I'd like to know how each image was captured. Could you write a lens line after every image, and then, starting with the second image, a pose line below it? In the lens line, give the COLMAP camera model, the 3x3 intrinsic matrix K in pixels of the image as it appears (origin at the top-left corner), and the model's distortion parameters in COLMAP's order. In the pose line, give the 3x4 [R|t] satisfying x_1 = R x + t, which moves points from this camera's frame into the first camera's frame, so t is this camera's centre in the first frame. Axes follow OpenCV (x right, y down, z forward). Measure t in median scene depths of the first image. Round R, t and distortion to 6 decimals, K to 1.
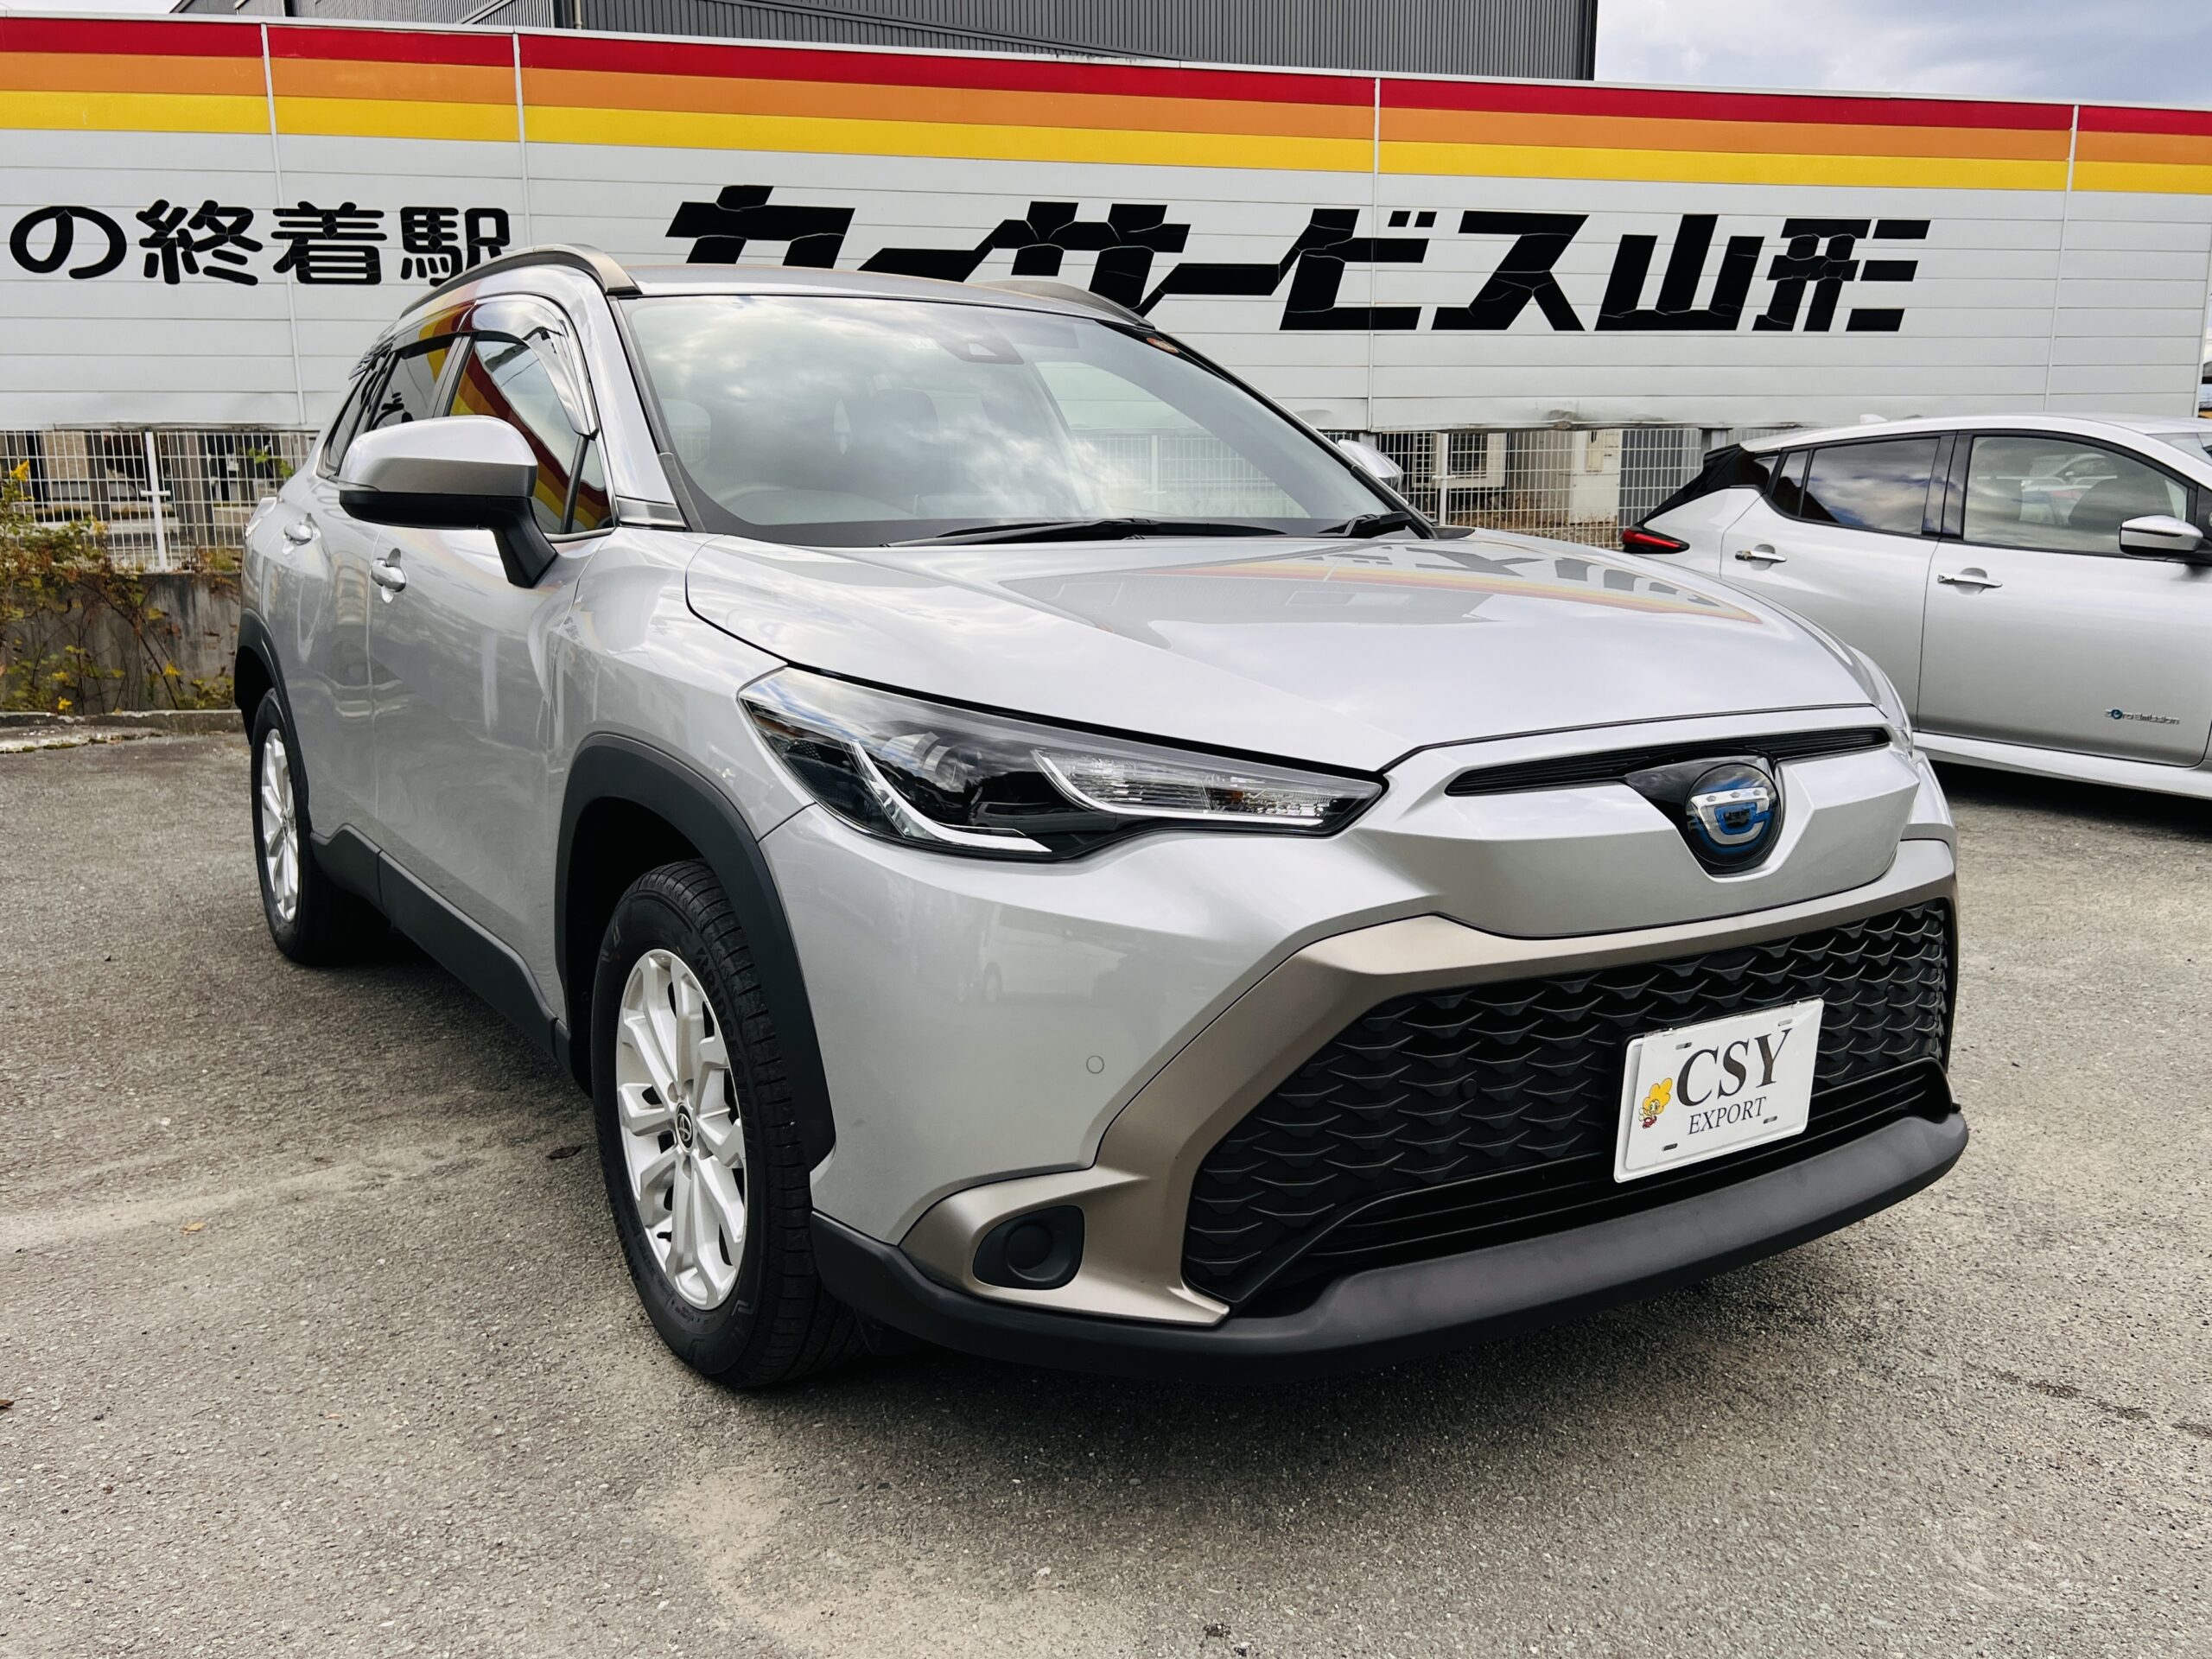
lens RADIAL K [[1904.1, 0, 1106.0], [0, 1904.1, 829.5], [0, 0, 1]] dist [0.016328, 0.003282]
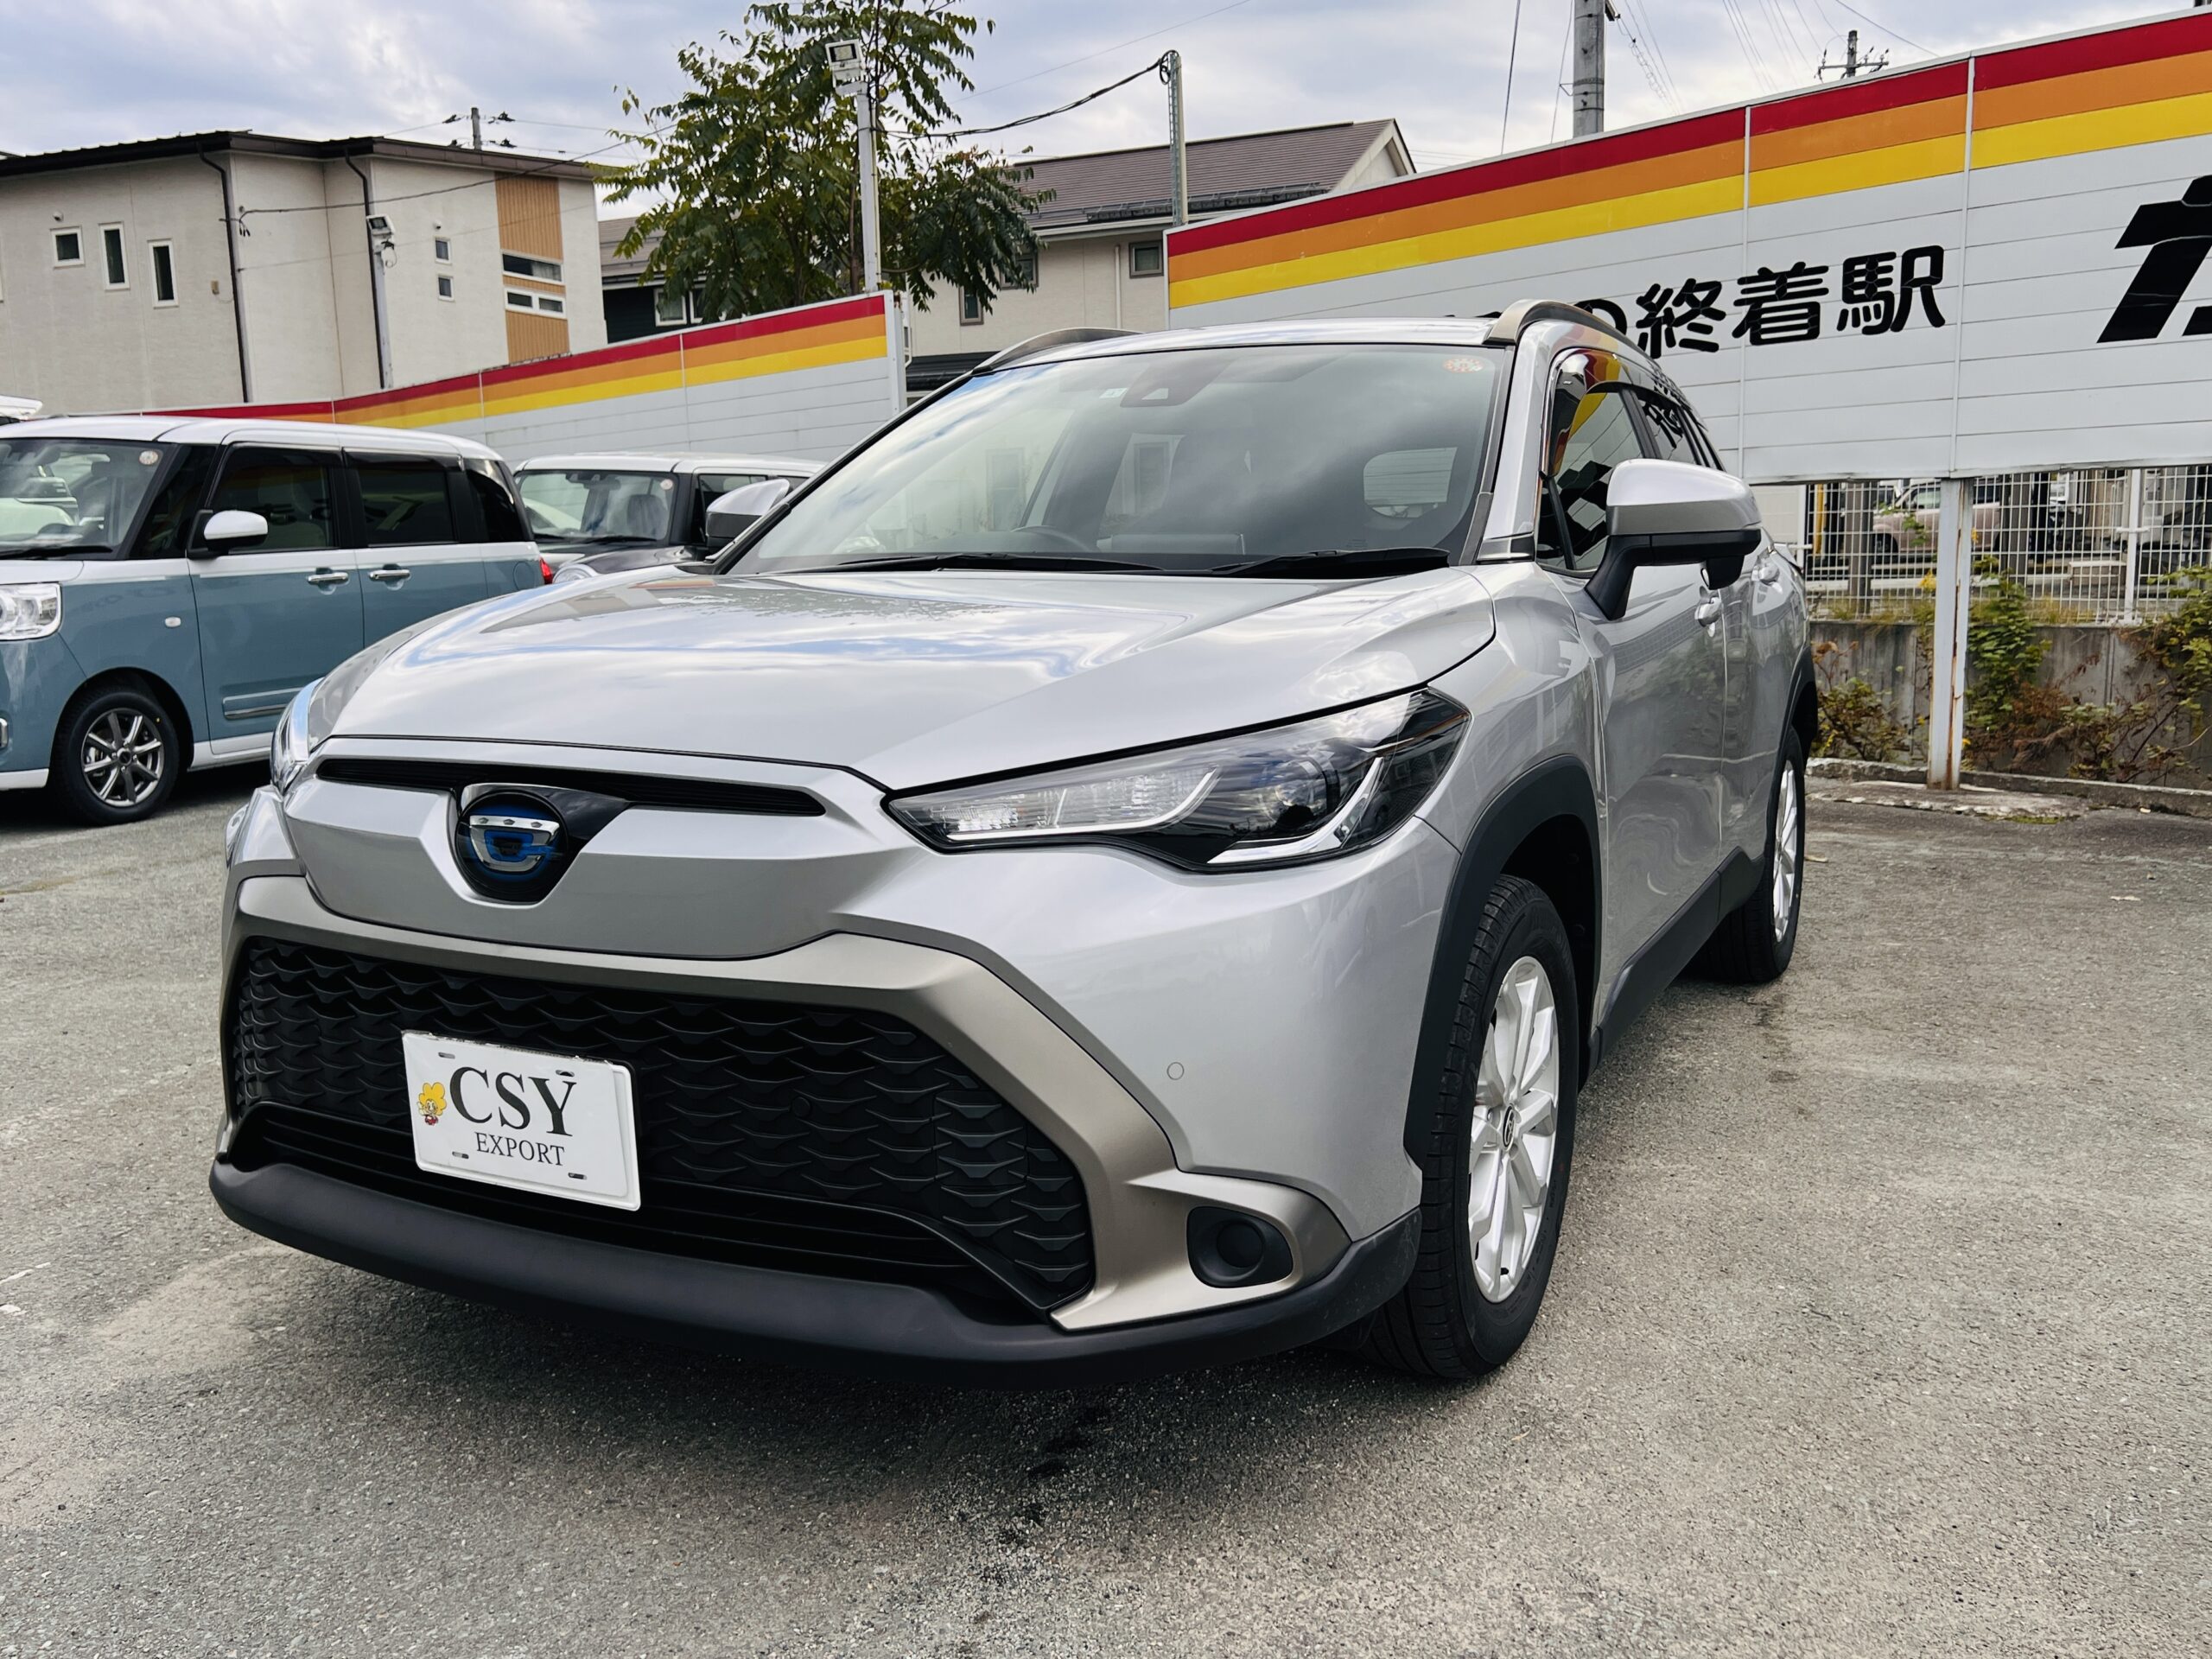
lens RADIAL K [[1852.3, 0, 1106.5], [0, 1852.3, 860.2], [0, 0, 1]] dist [0.012955, 0.017769]
pose [[0.515749, 0.137587, -0.845620, 0.308889], [-0.145029, 0.986797, 0.072103, -0.026663], [0.844375, 0.085453, 0.528894, 0.179472]]
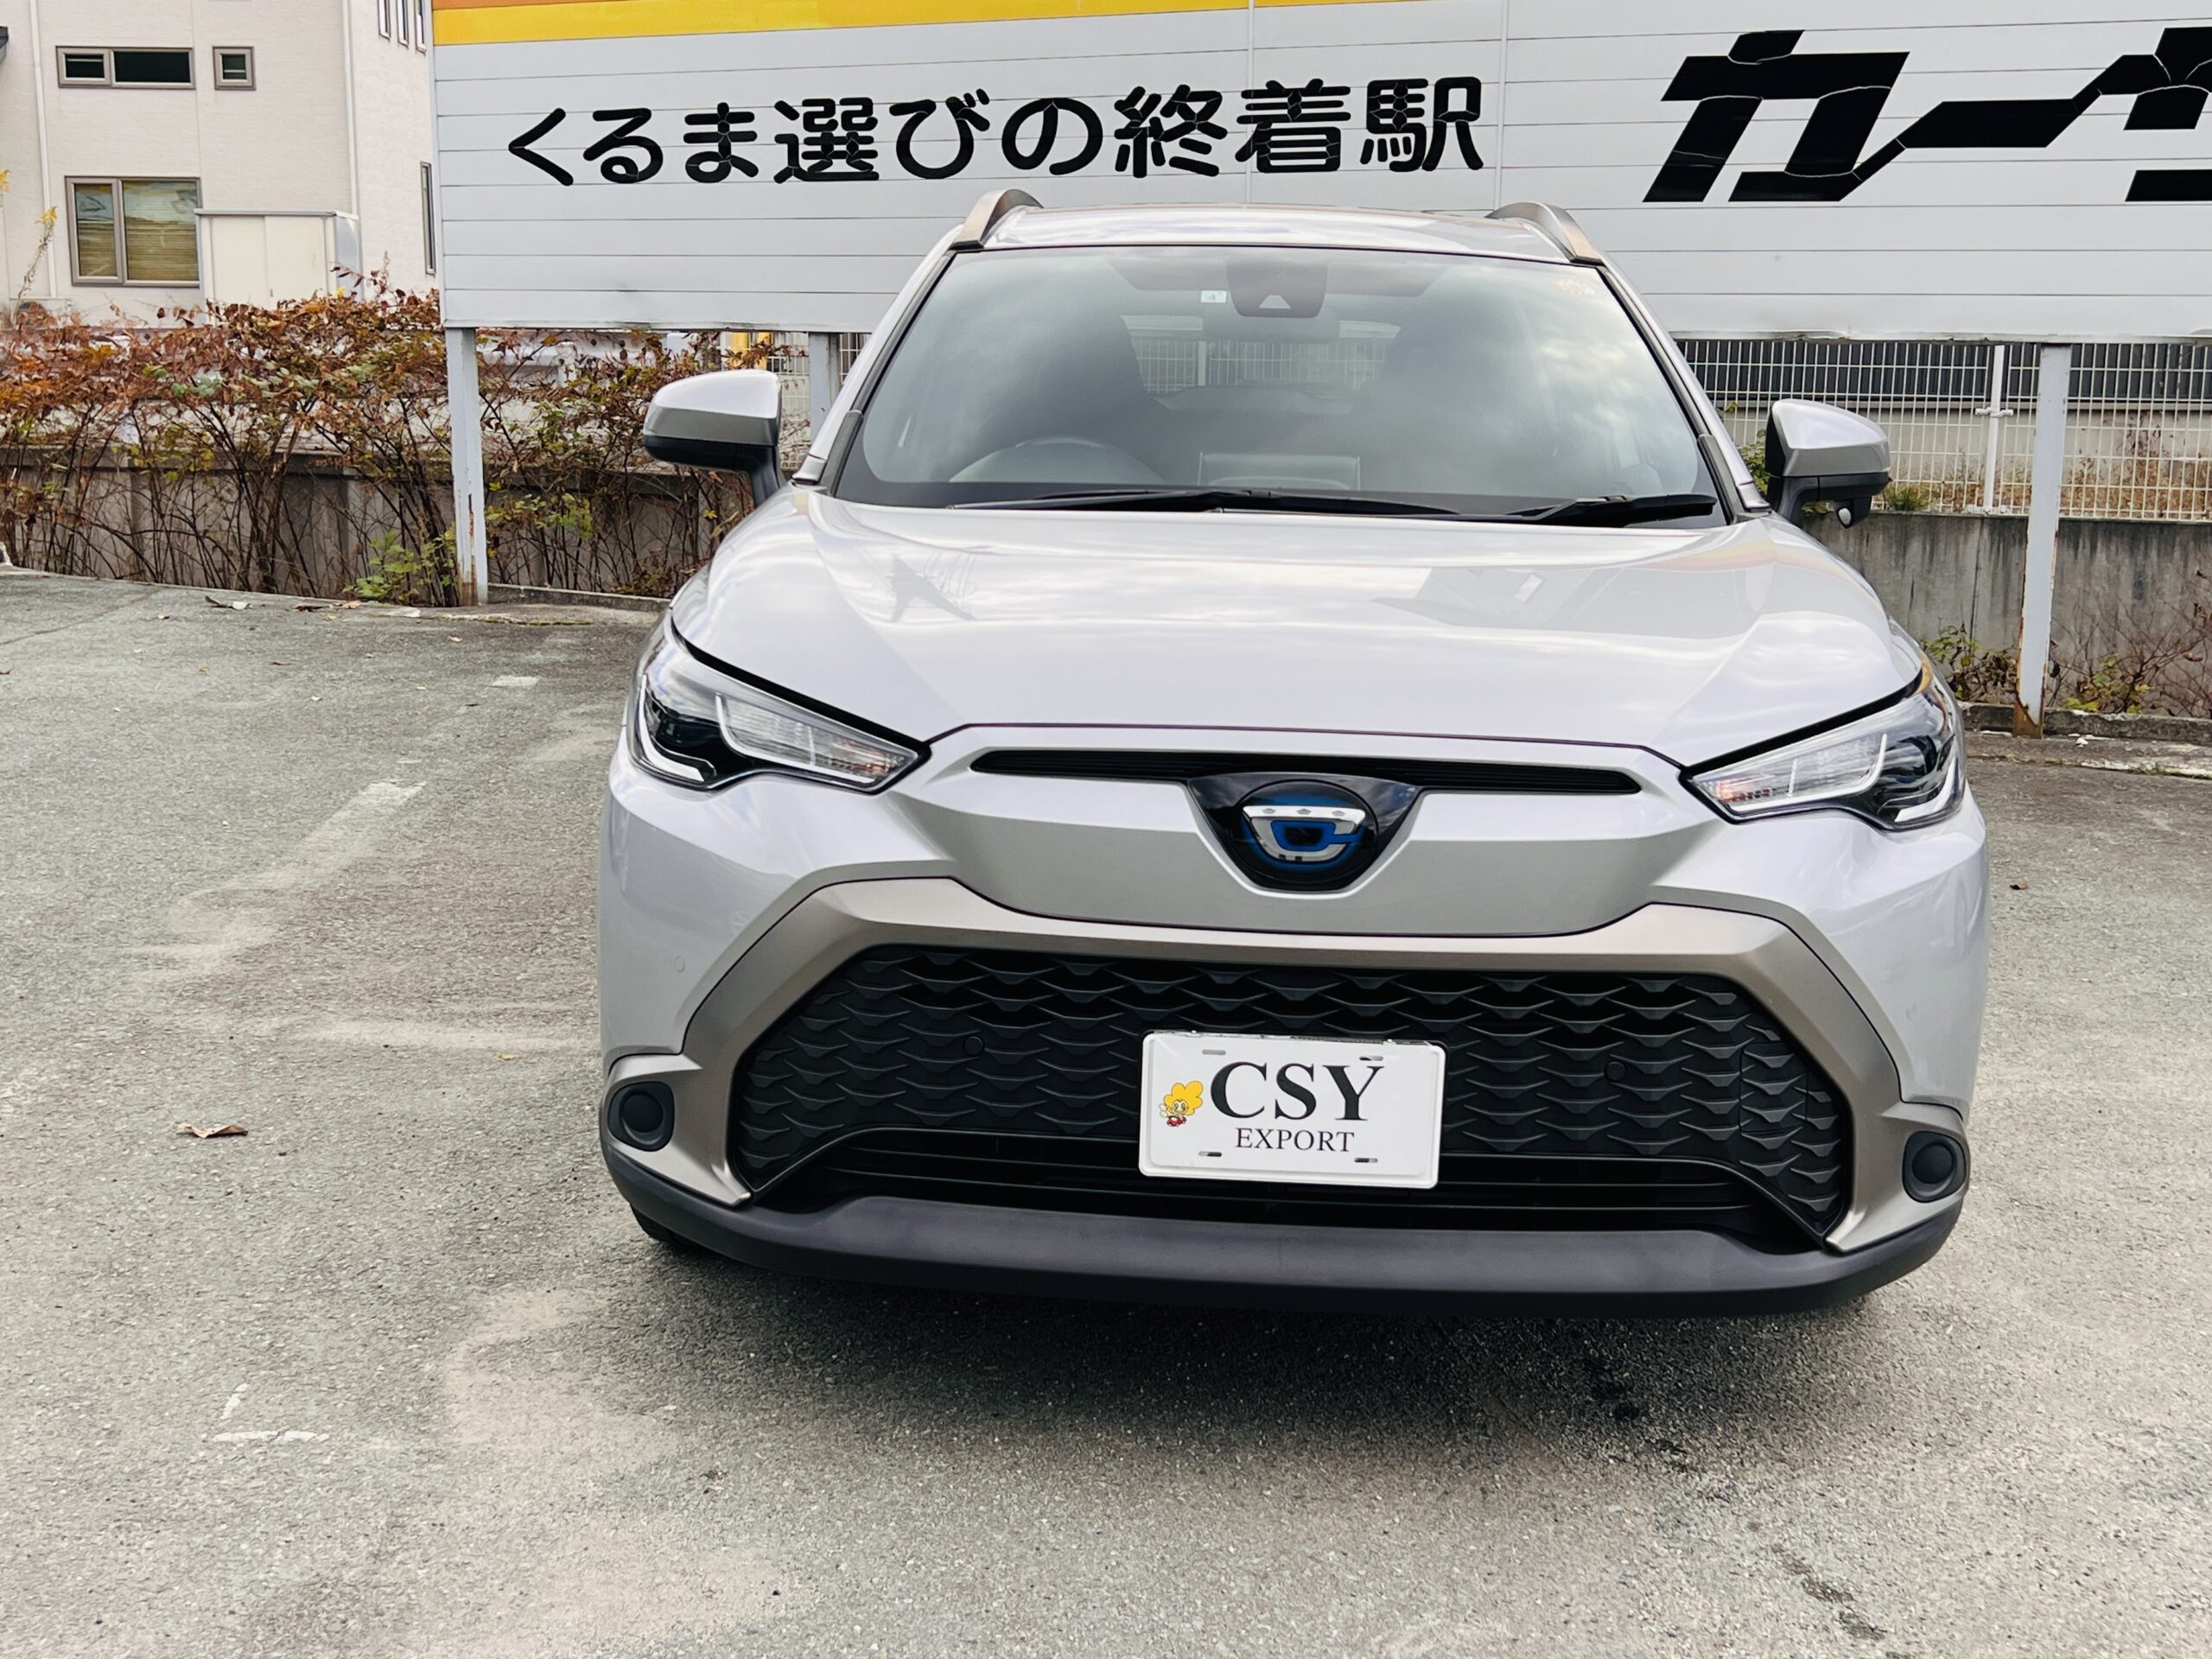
lens RADIAL K [[2553.5, 0, 1066.2], [0, 2553.5, 825.0], [0, 0, 1]] dist [0.151000, -0.349620]
pose [[0.815157, 0.122915, -0.566049, 0.231741], [-0.126828, 0.991388, 0.032632, -0.009195], [0.565185, 0.045190, 0.823726, -0.036834]]
